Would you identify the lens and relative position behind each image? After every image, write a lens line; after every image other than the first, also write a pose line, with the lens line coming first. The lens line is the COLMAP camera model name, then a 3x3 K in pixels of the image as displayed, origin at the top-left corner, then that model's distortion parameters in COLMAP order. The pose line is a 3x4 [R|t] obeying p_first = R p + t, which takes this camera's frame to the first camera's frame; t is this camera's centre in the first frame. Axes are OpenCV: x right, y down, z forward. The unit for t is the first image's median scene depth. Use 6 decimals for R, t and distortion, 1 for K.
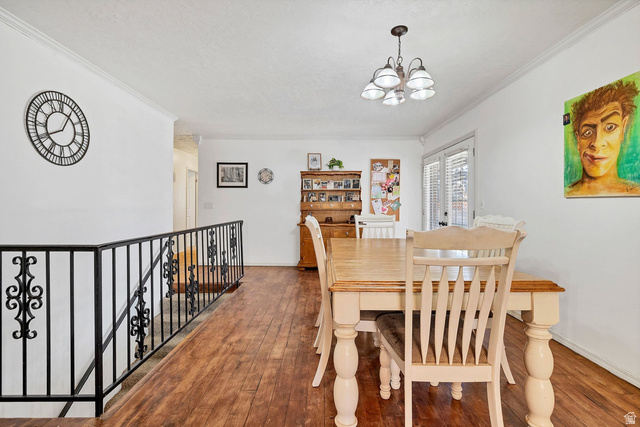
lens RADIAL K [[269.1, 0, 321.6], [0, 269.1, 207.6], [0, 0, 1]] dist [-0.000017, -0.000032]
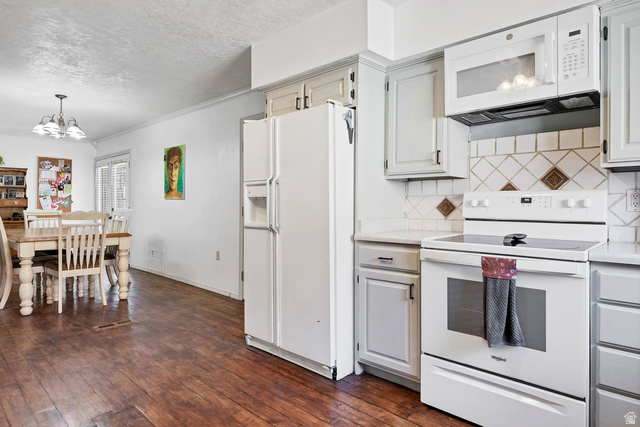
lens RADIAL K [[375.6, 0, 320.1], [0, 375.6, 202.9], [0, 0, 1]] dist [-0.000513, -0.000230]
pose [[0.674602, 0.001838, 0.738180, -0.151426], [0.002611, 0.999985, -0.004876, 0.003189], [-0.738177, 0.005217, 0.674587, -0.773154]]
